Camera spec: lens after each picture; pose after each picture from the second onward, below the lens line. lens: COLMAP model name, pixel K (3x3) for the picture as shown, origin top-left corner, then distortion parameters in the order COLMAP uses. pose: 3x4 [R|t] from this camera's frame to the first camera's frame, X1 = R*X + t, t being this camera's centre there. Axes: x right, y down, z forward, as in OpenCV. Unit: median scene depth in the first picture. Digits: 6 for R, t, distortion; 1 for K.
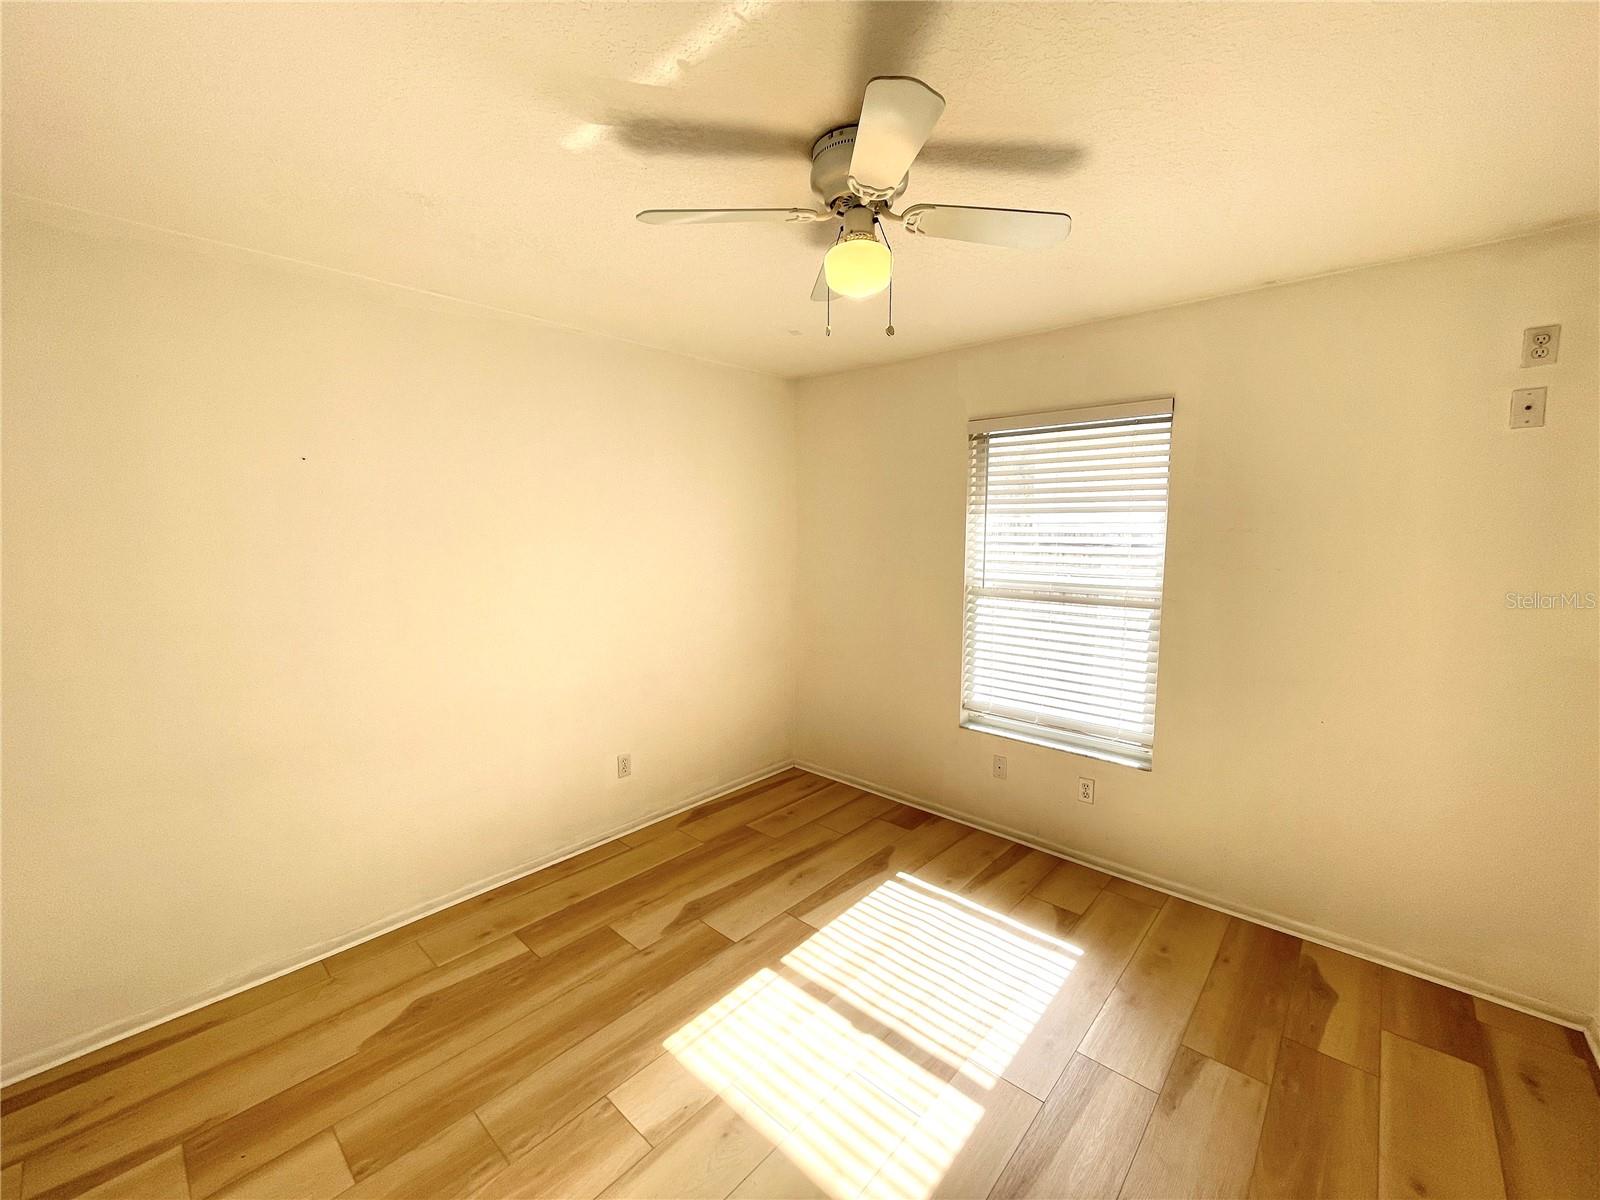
lens RADIAL K [[644.3, 0, 800.0], [0, 644.3, 600.0], [0, 0, 1]] dist [0.000053, -0.000001]
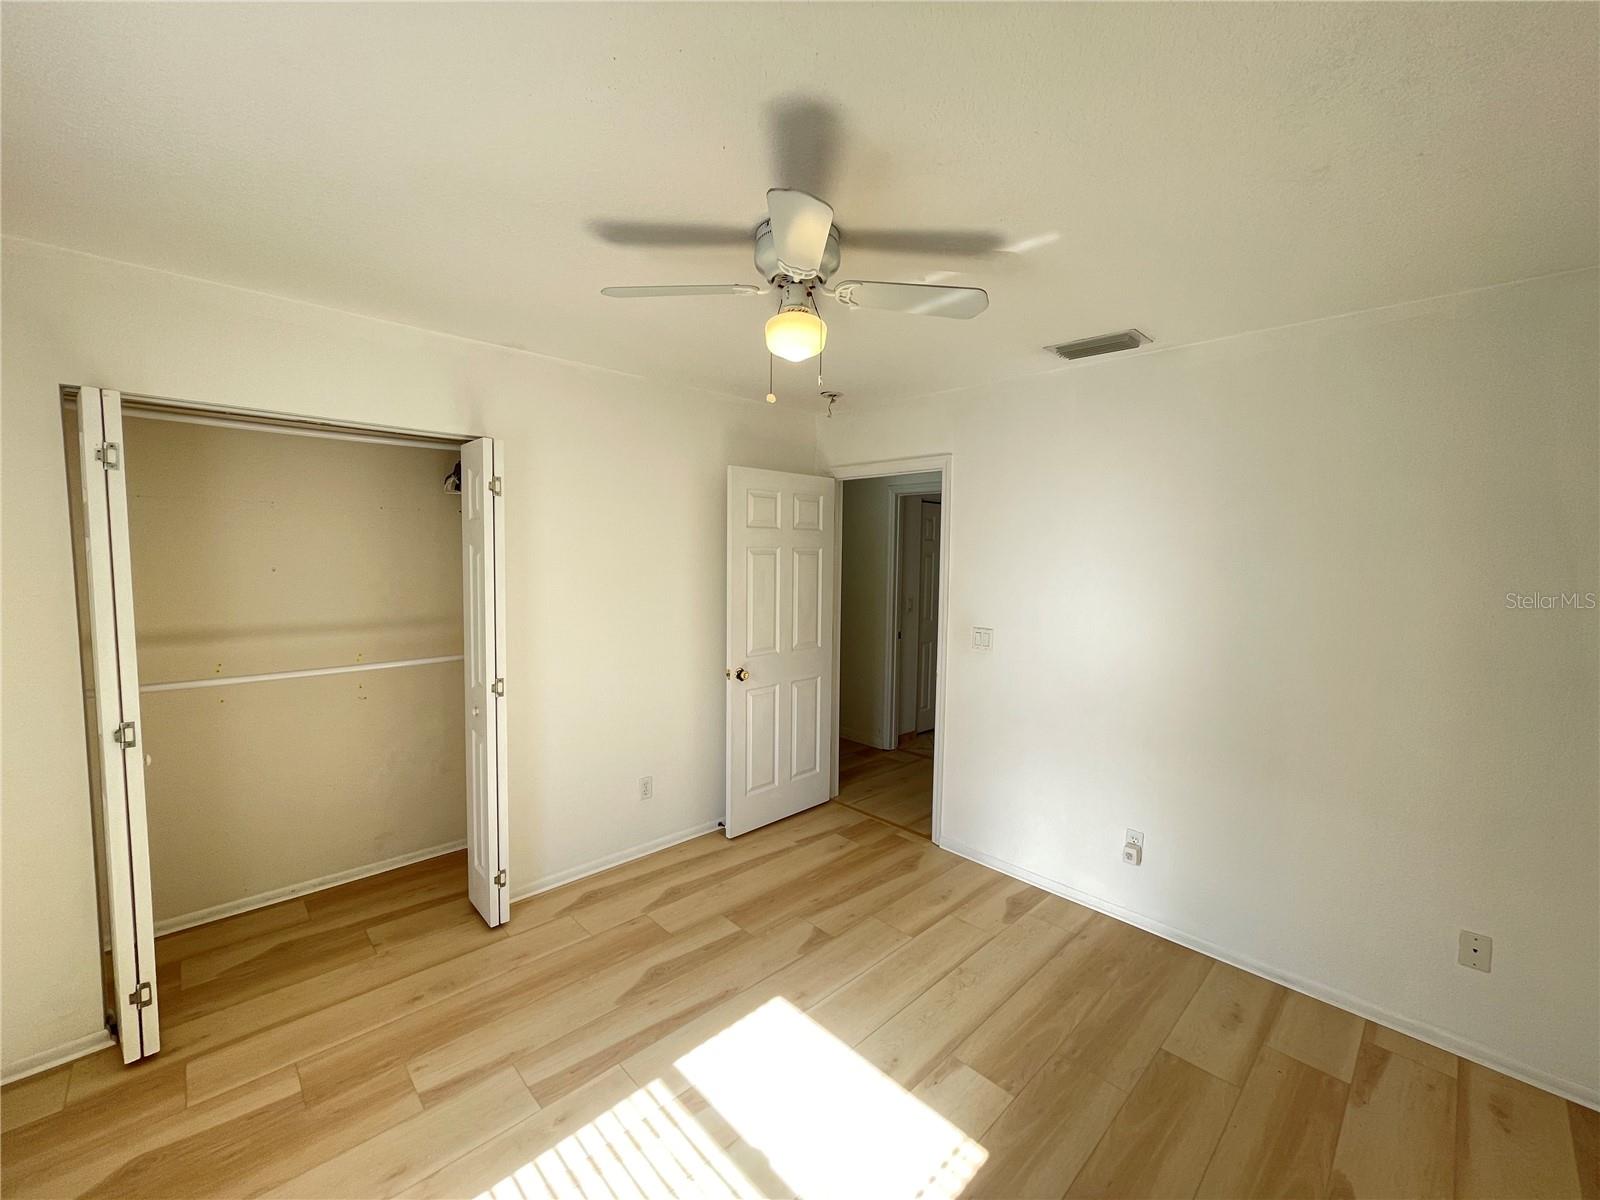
lens RADIAL K [[644.3, 0, 800.0], [0, 644.3, 600.0], [0, 0, 1]] dist [0.000053, -0.000001]
pose [[-0.997440, -0.021991, 0.068041, -0.000162], [-0.009192, 0.983075, 0.182975, -0.229322], [-0.070913, 0.181881, -0.980760, 1.873108]]
